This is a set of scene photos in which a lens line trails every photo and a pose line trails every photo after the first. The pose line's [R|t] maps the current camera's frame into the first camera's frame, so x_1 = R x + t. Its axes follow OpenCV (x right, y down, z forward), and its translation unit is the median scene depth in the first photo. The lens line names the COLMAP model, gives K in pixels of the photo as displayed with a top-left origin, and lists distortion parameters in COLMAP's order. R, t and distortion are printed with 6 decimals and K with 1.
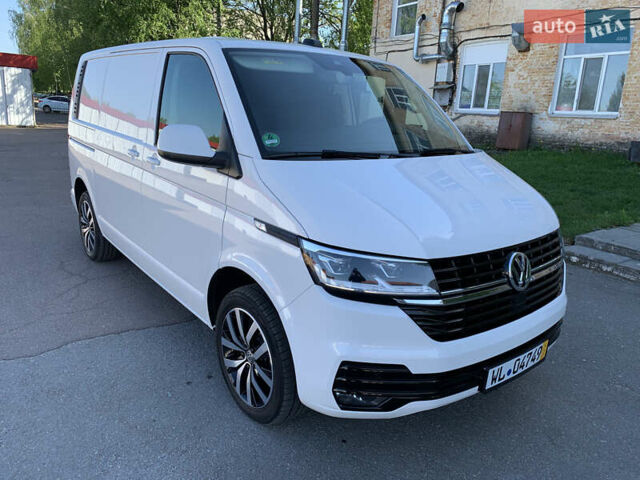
lens RADIAL K [[487.6, 0, 323.1], [0, 487.6, 237.0], [0, 0, 1]] dist [0.025082, -0.023857]
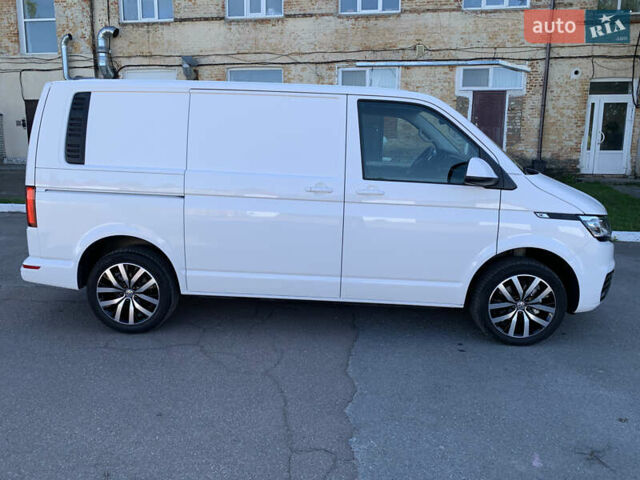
lens RADIAL K [[487.6, 0, 323.1], [0, 487.6, 237.0], [0, 0, 1]] dist [0.025082, -0.023857]
pose [[0.660947, -0.179569, 0.728632, -0.239028], [0.207330, 0.976852, 0.052671, -0.025131], [-0.721223, 0.116255, 0.682878, 0.056324]]
